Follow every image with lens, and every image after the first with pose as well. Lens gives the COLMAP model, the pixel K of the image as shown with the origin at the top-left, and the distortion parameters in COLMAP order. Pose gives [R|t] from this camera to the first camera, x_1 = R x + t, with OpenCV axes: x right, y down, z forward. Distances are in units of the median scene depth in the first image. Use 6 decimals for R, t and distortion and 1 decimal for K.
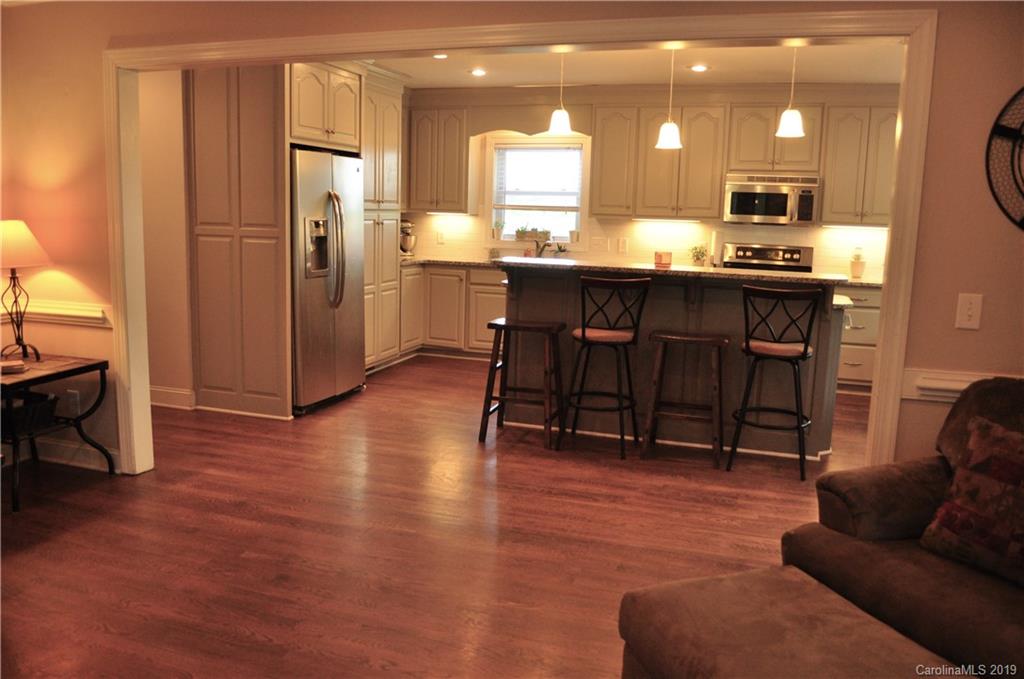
lens RADIAL K [[817.4, 0, 509.2], [0, 817.4, 342.3], [0, 0, 1]] dist [-0.069330, -0.005537]
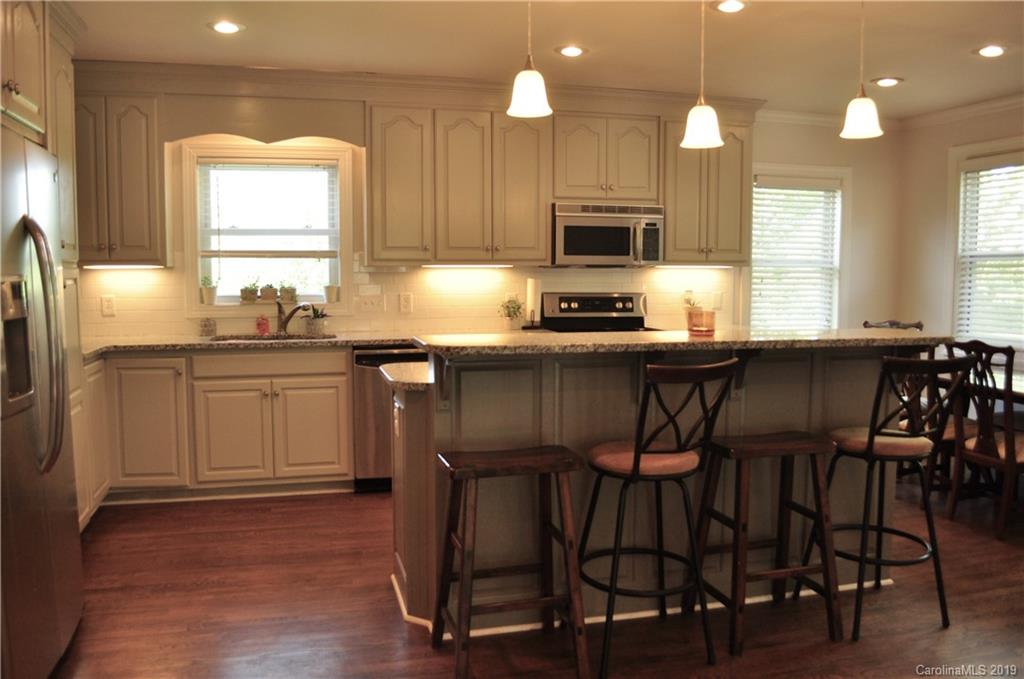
lens RADIAL K [[817.4, 0, 511.1], [0, 817.4, 340.4], [0, 0, 1]] dist [-0.069330, -0.005537]
pose [[0.831376, -0.075232, 0.550594, -0.180787], [0.109621, 0.993527, -0.029770, -0.056245], [-0.544790, 0.085107, 0.834242, 0.364542]]
